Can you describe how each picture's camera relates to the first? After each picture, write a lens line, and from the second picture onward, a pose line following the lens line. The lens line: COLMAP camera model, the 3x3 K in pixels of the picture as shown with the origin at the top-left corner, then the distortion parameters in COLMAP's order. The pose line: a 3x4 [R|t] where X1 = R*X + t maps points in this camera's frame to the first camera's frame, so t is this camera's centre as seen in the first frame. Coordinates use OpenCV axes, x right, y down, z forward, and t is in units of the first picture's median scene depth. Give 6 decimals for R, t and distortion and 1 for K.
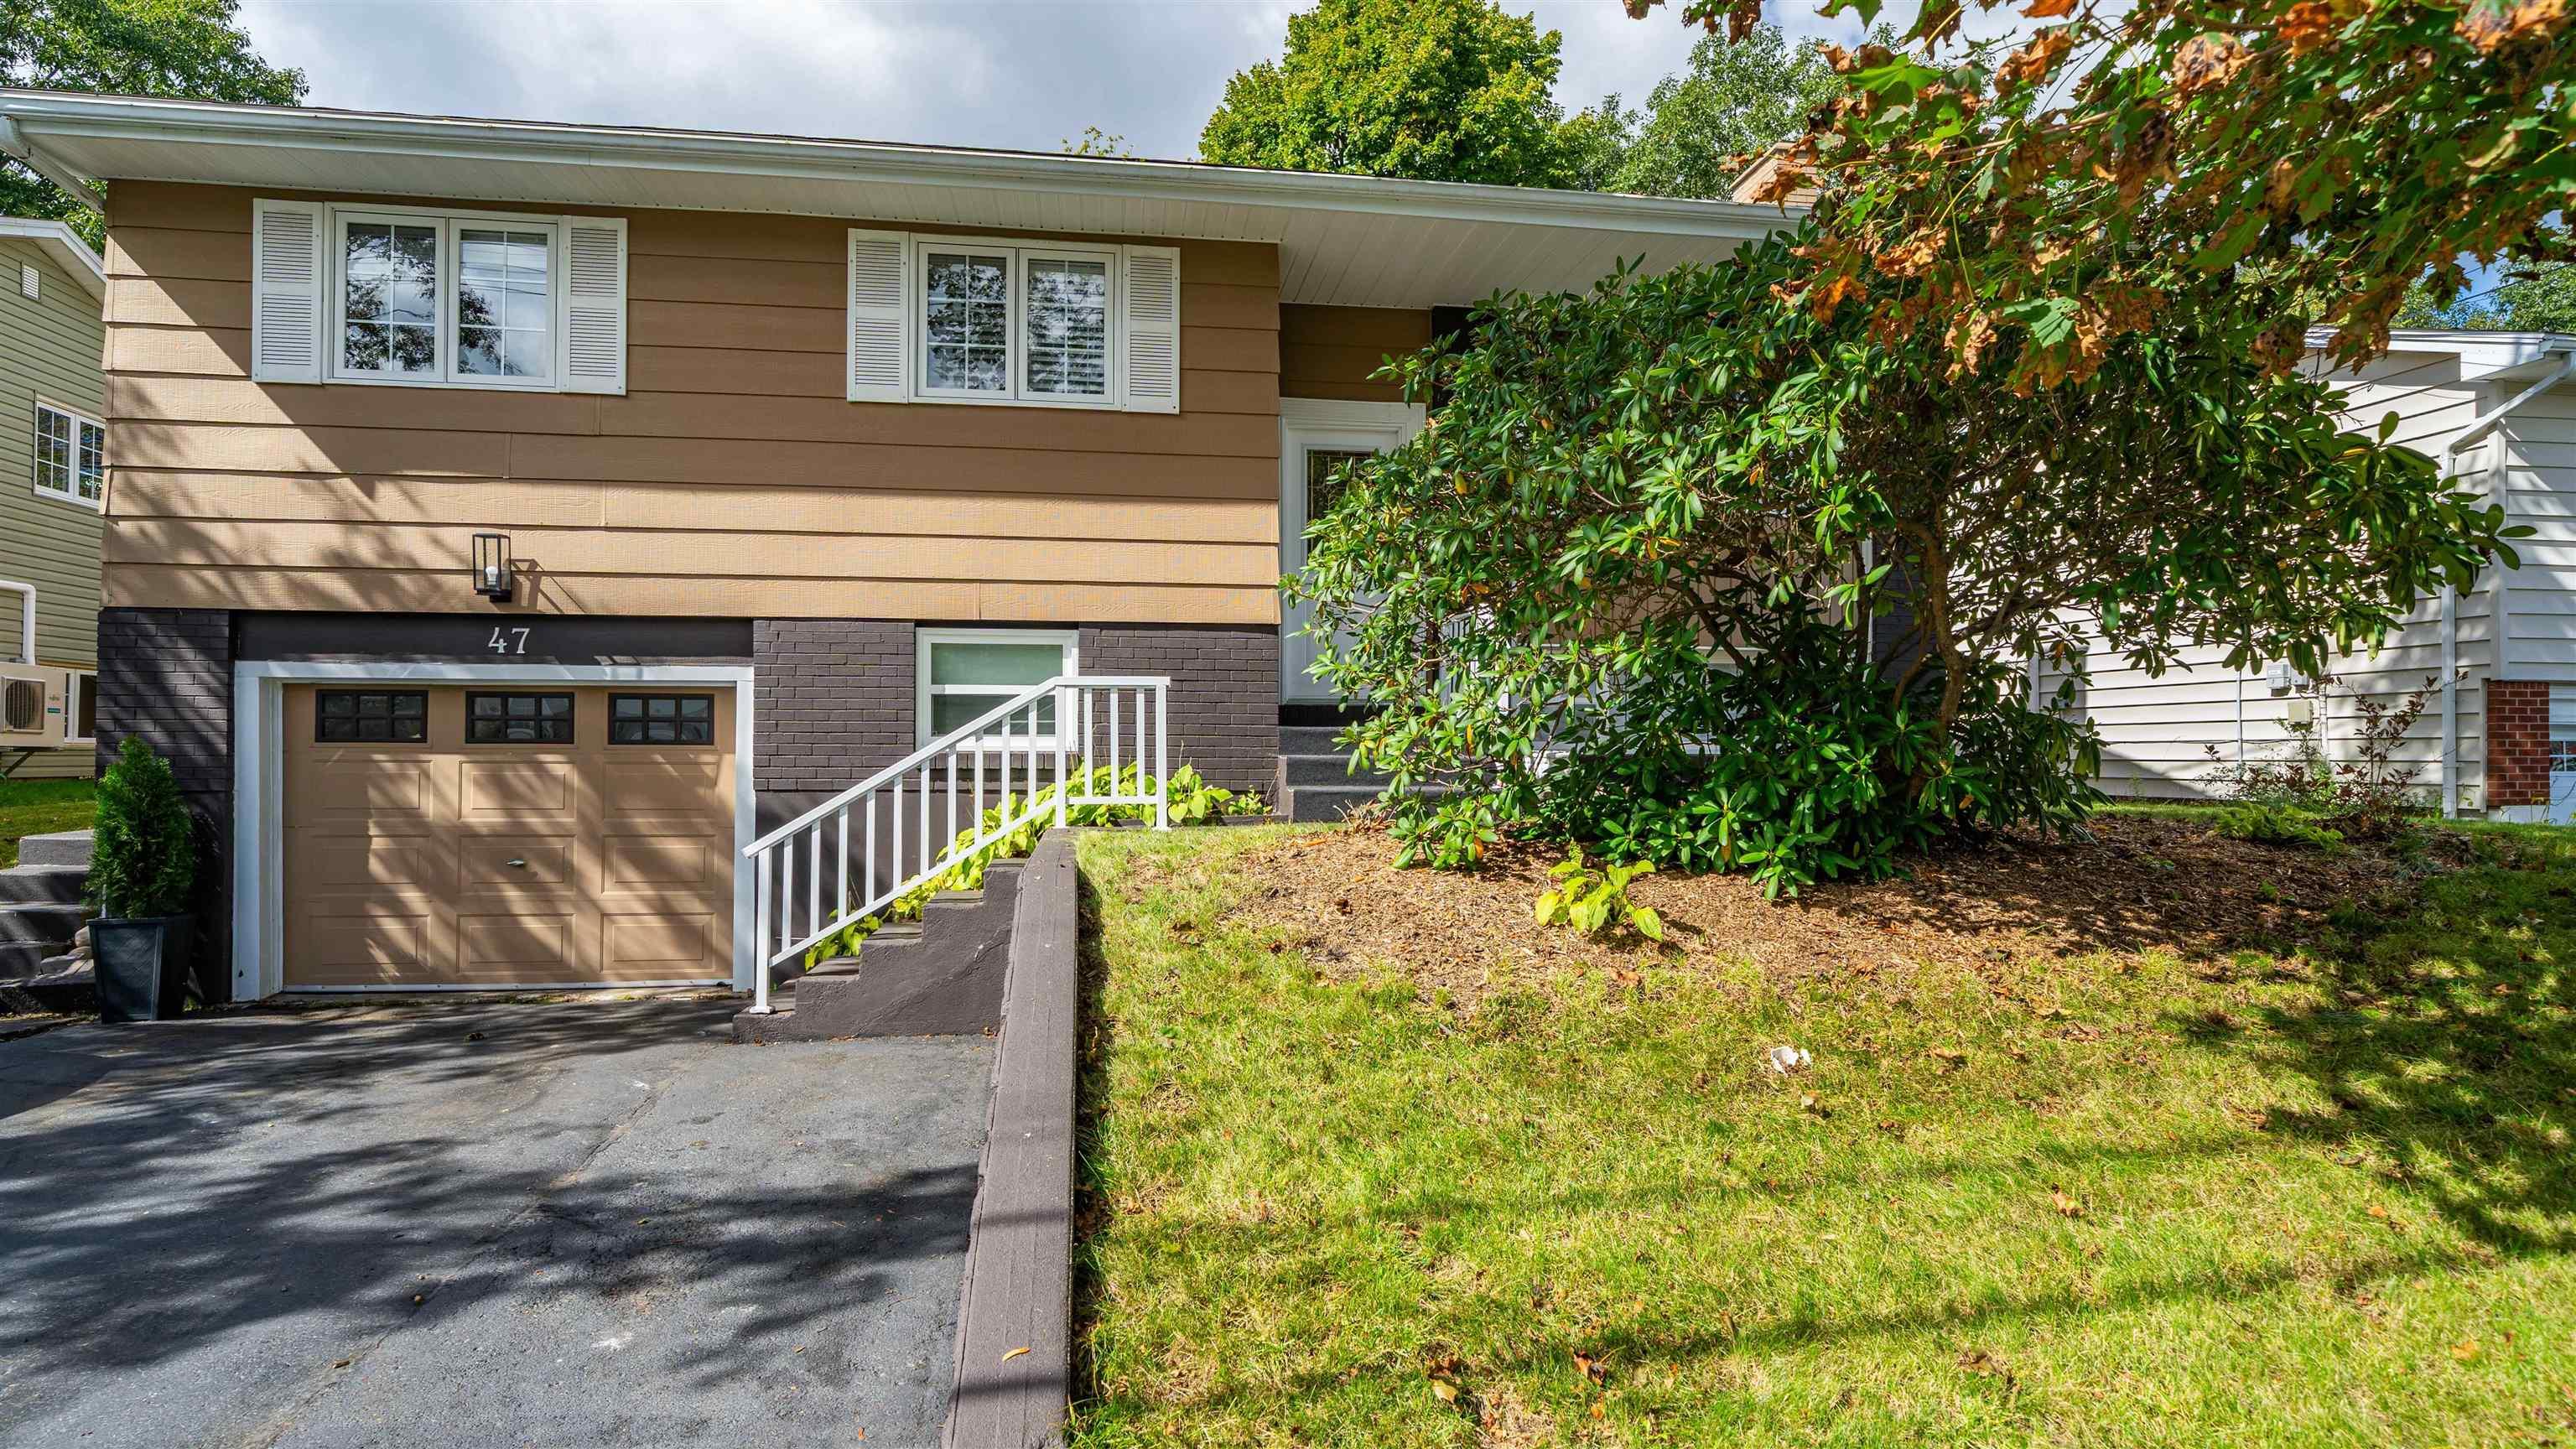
lens RADIAL K [[1382.1, 0, 1287.9], [0, 1382.1, 696.1], [0, 0, 1]] dist [0.001567, 0.018198]
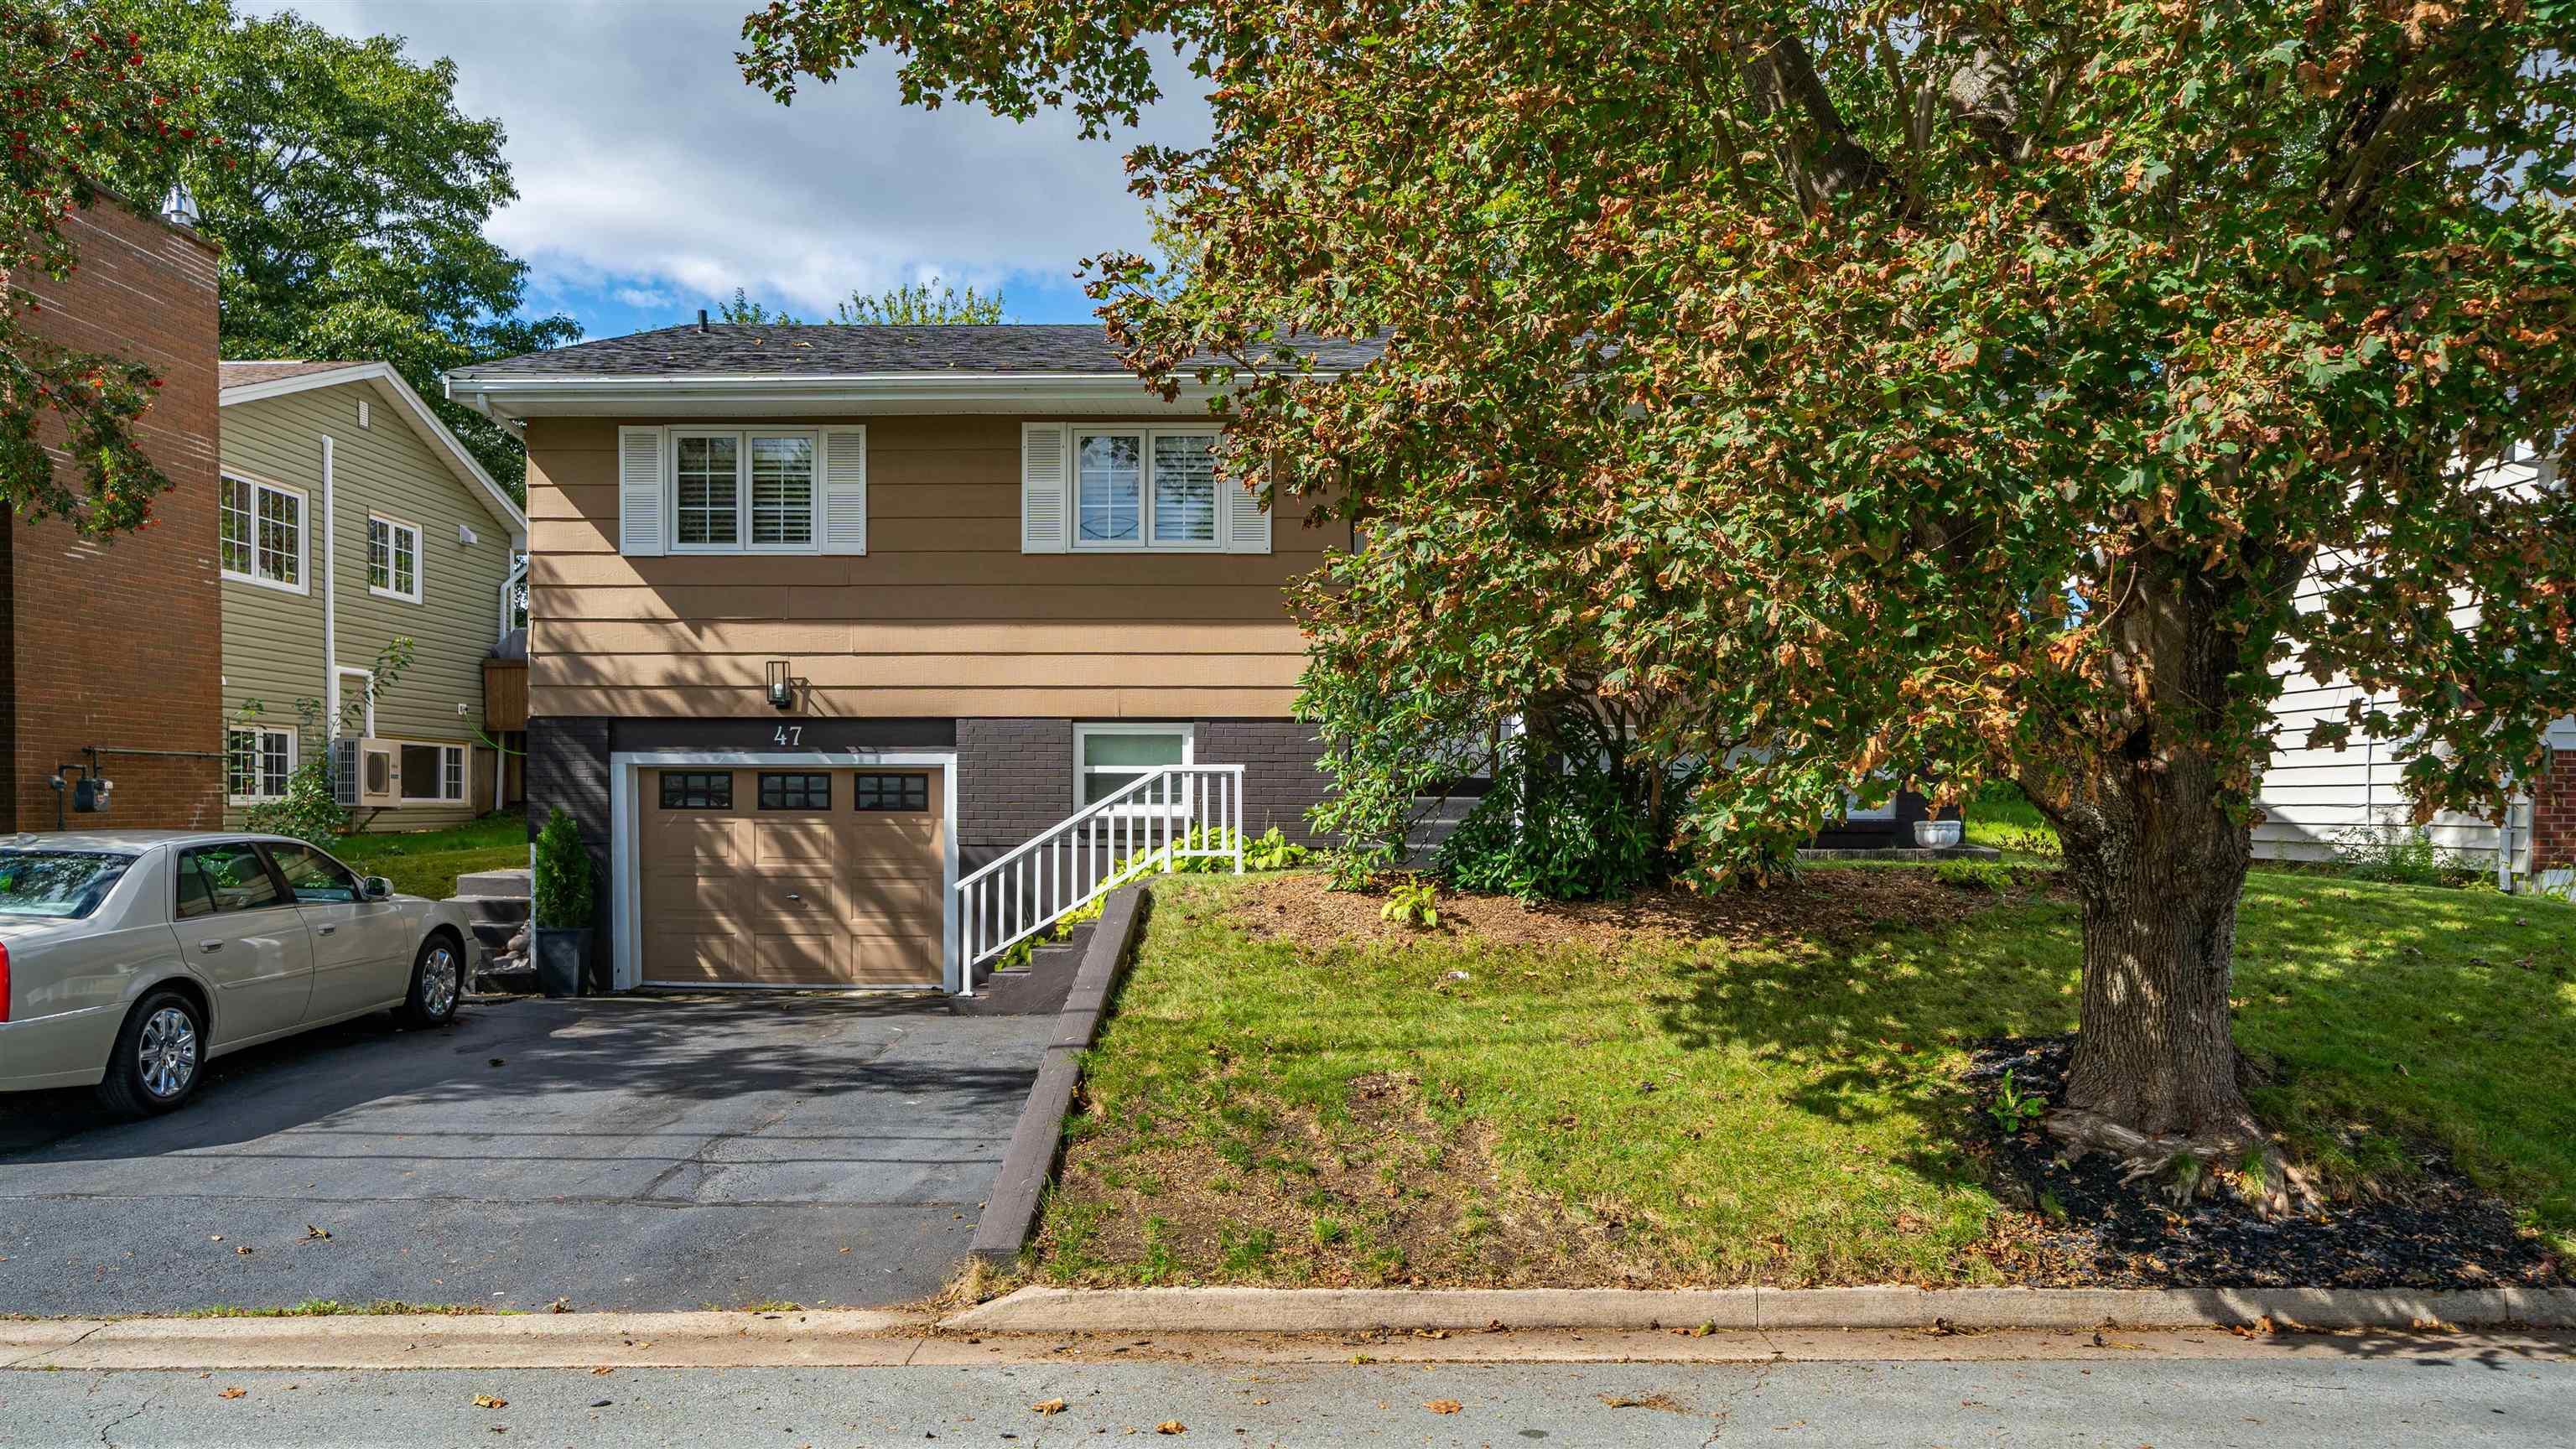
lens RADIAL K [[1820.8, 0, 1288.0], [0, 1820.8, 724.5], [0, 0, 1]] dist [0.046555, -0.000857]
pose [[0.985333, -0.006739, -0.170509, 0.242941], [0.006593, 0.999977, -0.001426, -0.046150], [0.170515, 0.000281, 0.985355, -0.718598]]
